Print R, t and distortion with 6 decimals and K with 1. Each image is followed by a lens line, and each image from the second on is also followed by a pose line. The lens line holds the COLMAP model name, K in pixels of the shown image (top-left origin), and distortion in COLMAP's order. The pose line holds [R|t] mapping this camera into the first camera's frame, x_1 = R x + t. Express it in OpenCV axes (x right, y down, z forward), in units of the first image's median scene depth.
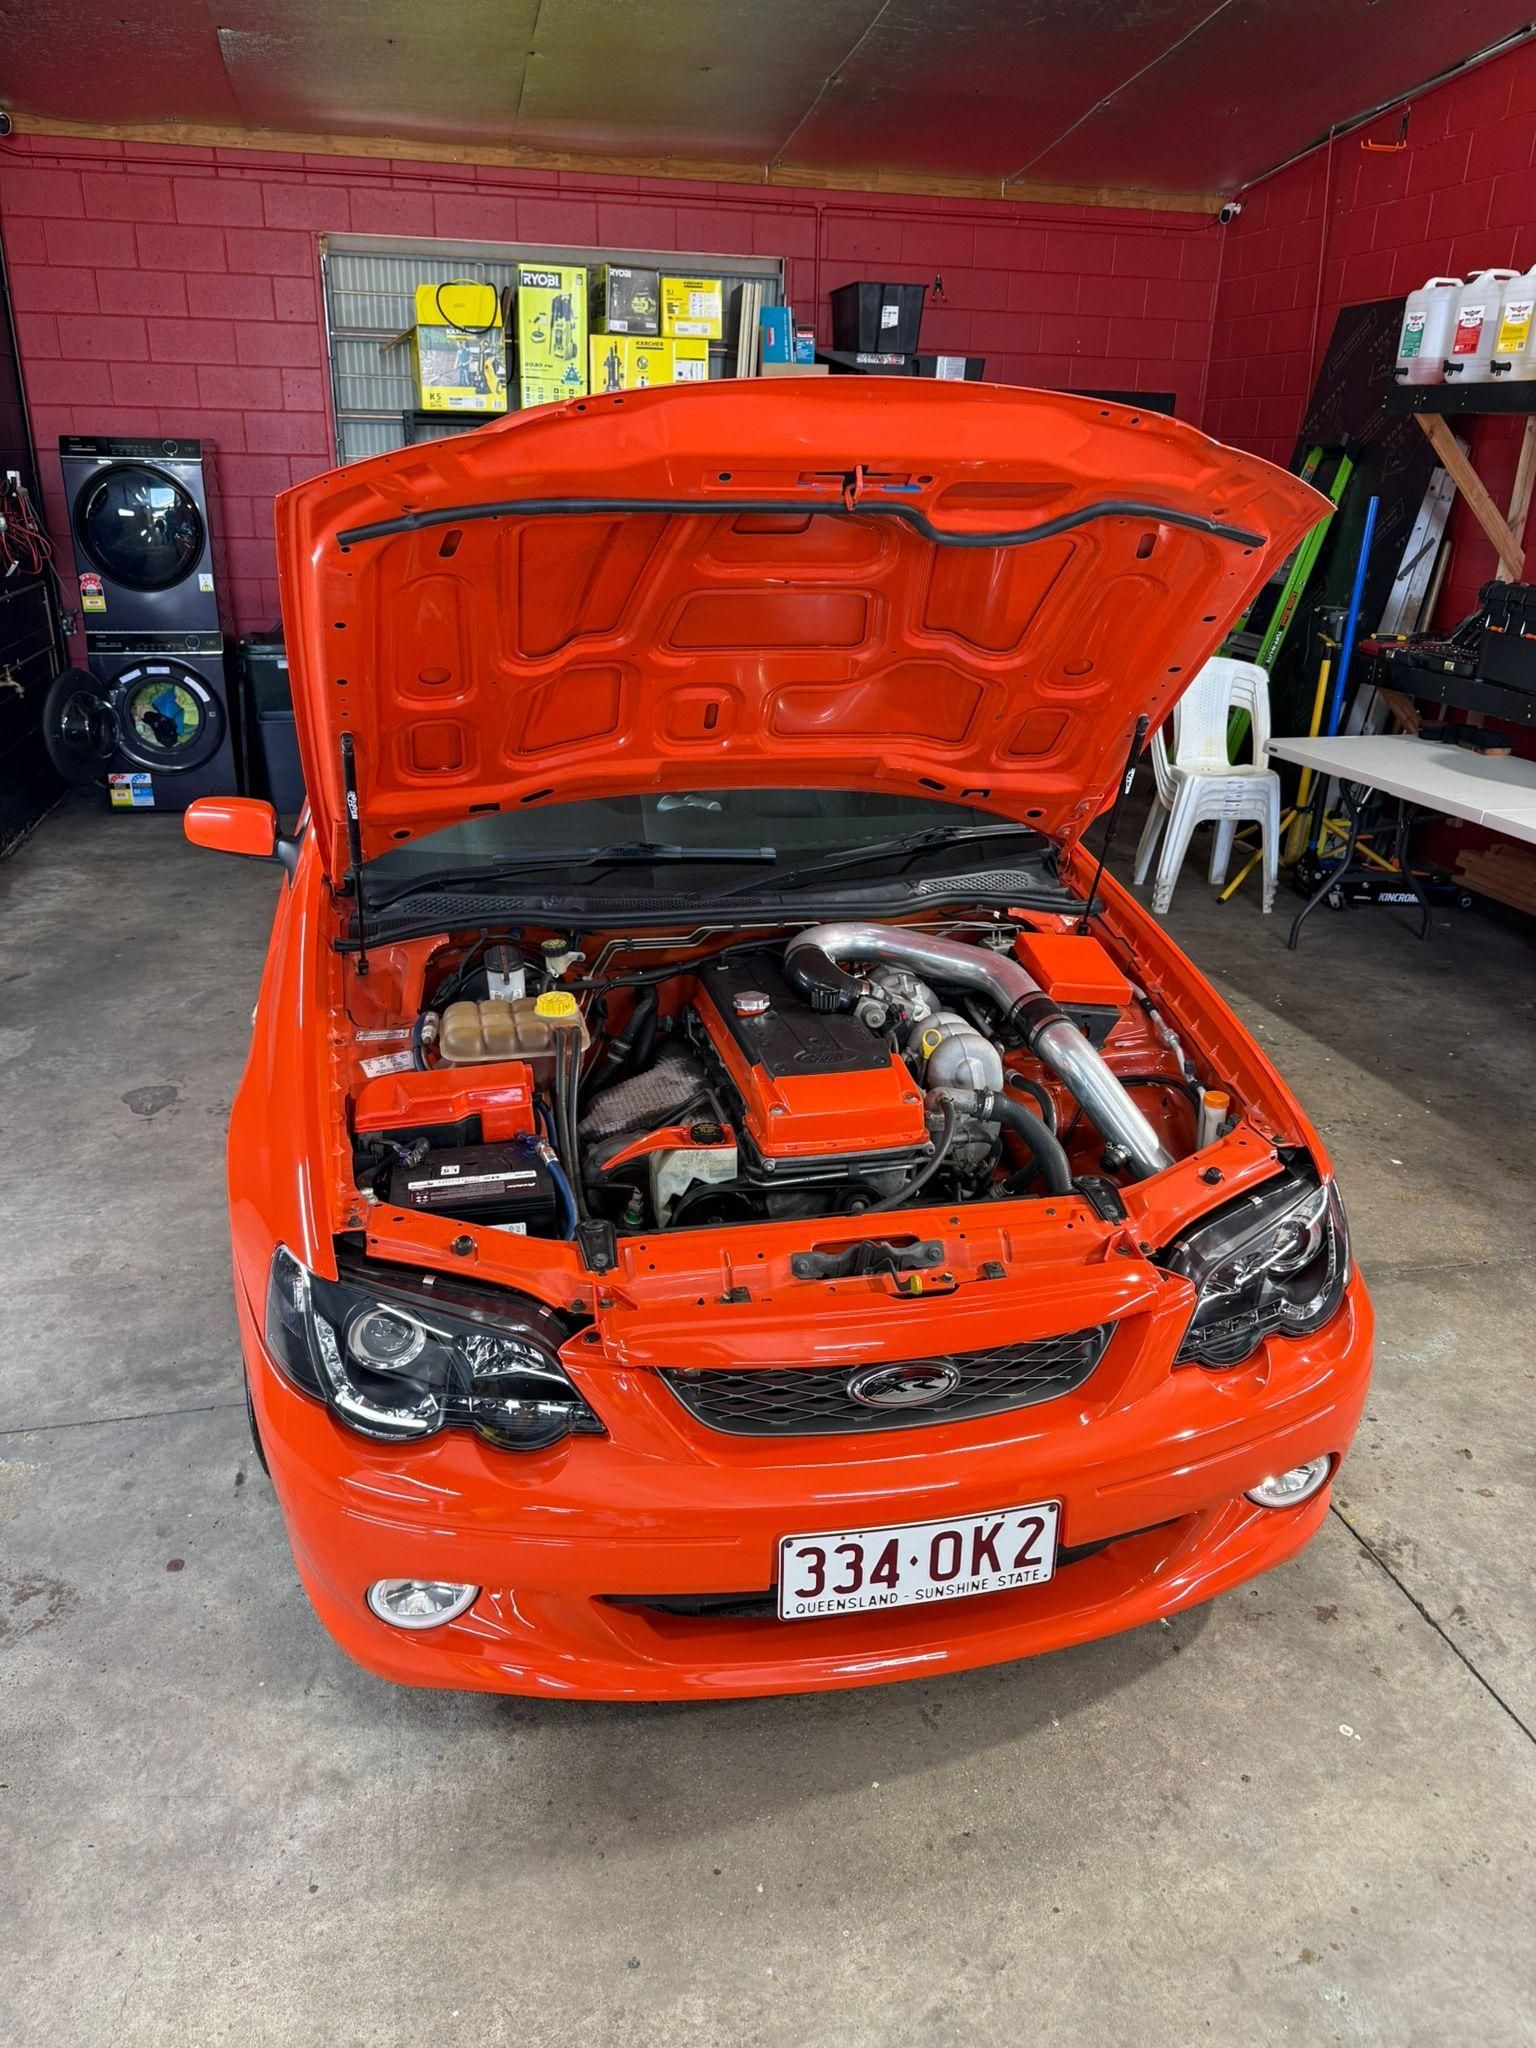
lens RADIAL K [[1339.4, 0, 768.0], [0, 1339.4, 1024.0], [0, 0, 1]] dist [0.043928, -0.050860]
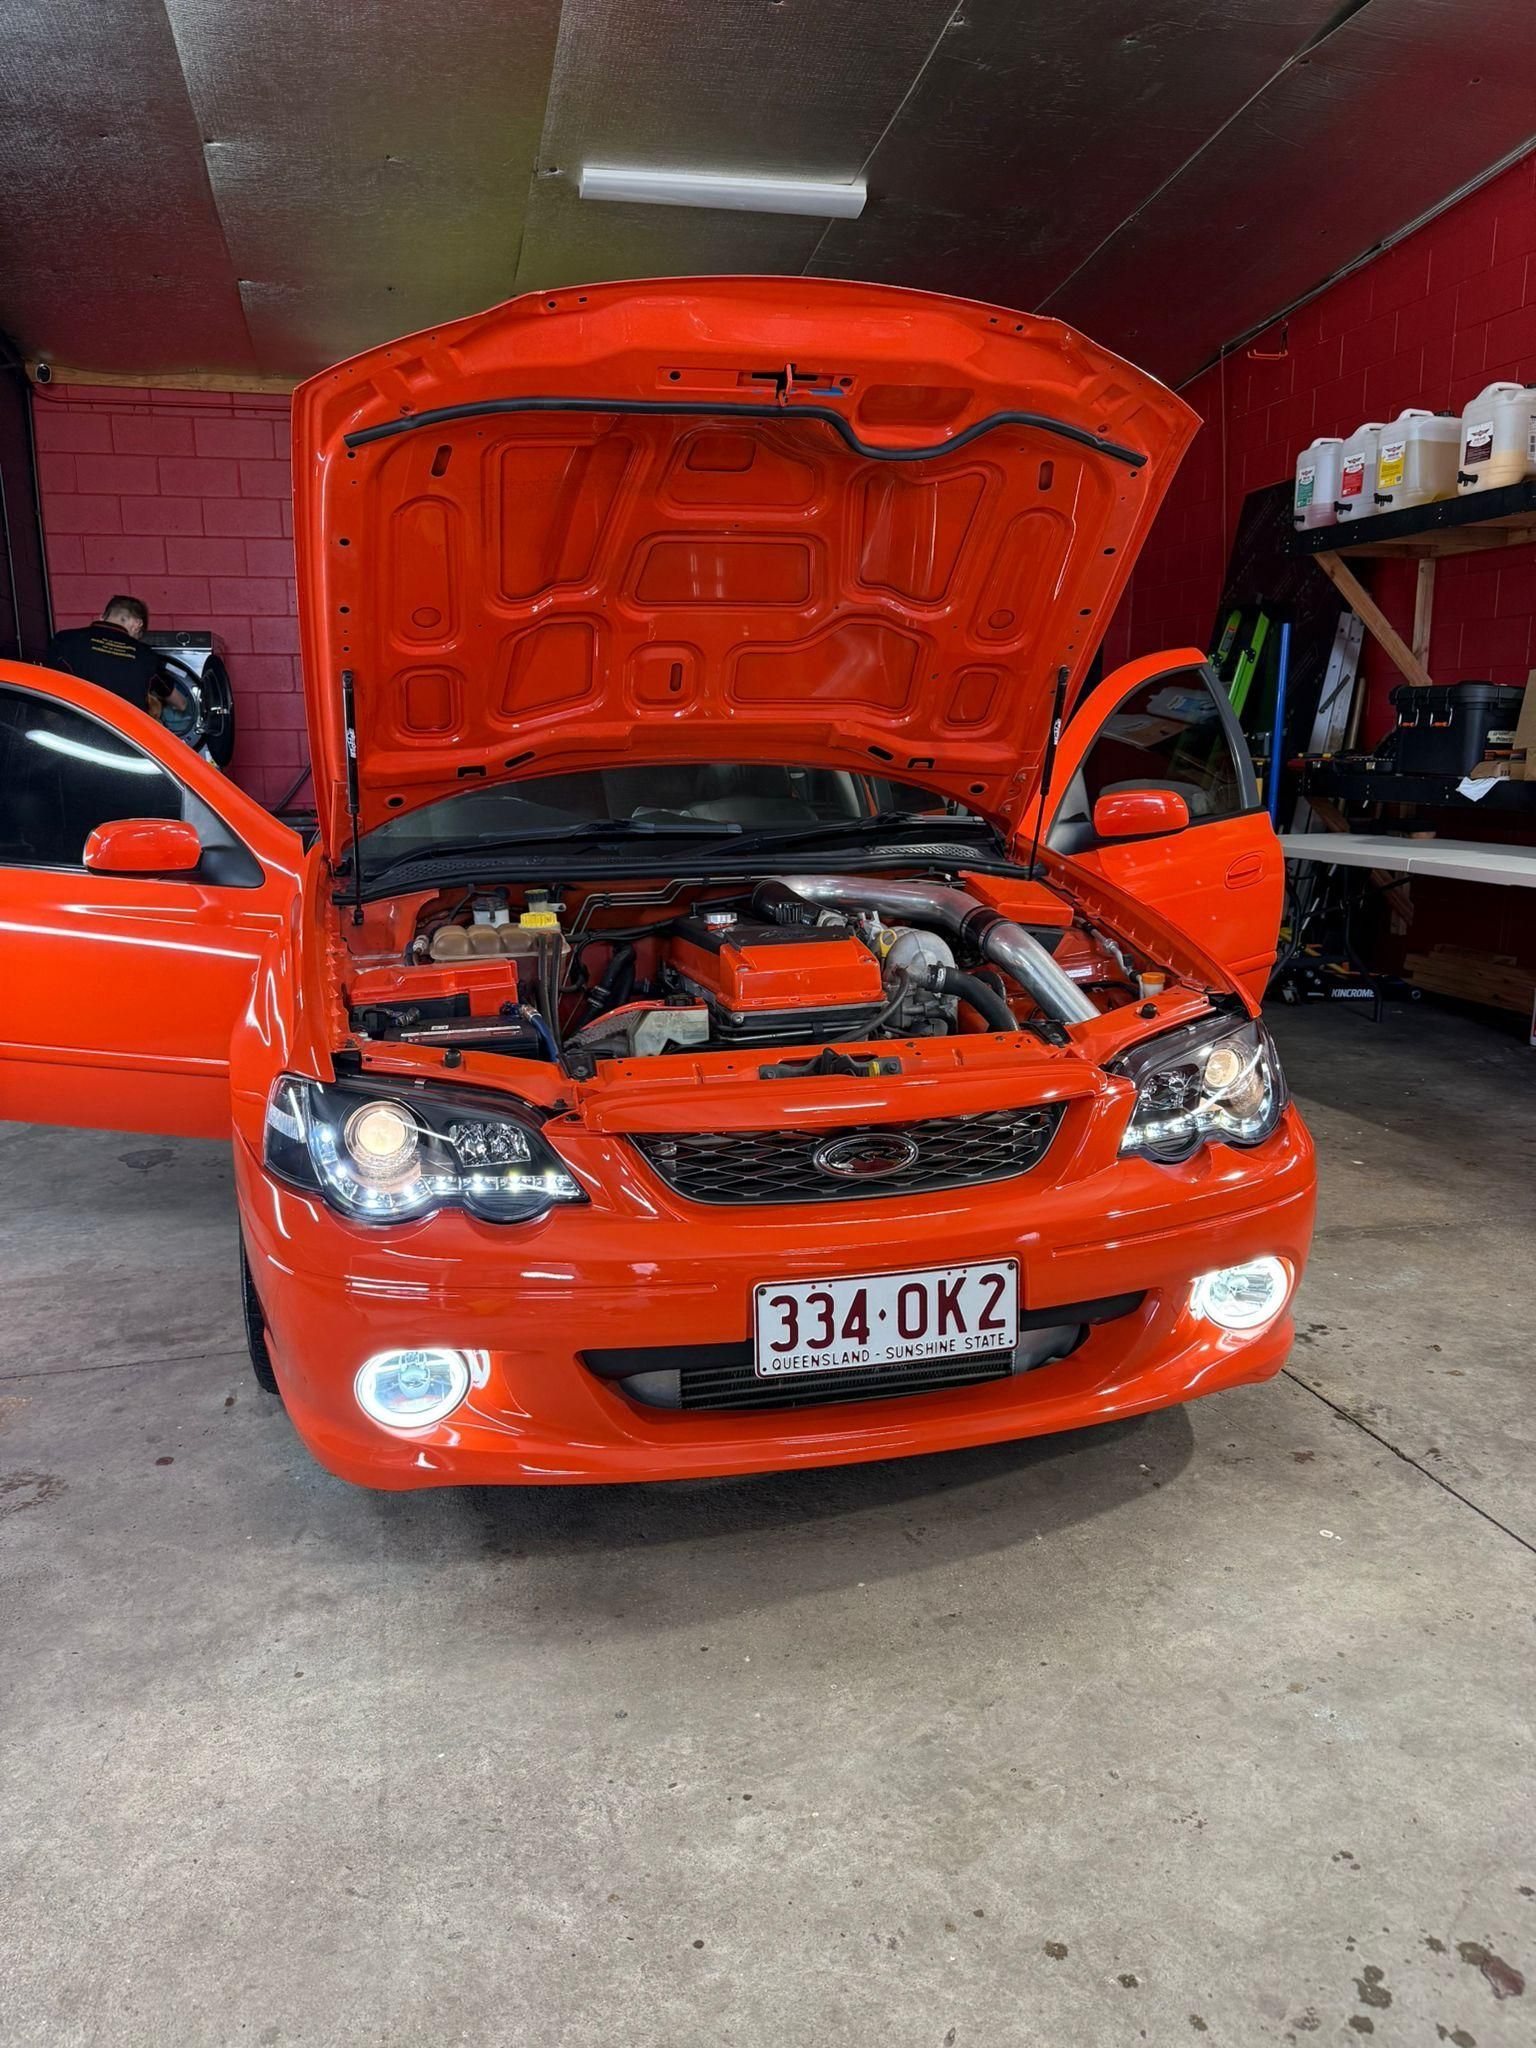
lens RADIAL K [[1338.0, 0, 769.8], [0, 1338.0, 1064.2], [0, 0, 1]] dist [0.088086, -0.131793]
pose [[0.999289, -0.036173, 0.010654, 0.013821], [0.037456, 0.984844, -0.169351, 0.321759], [-0.004366, 0.169629, 0.985498, -0.054304]]
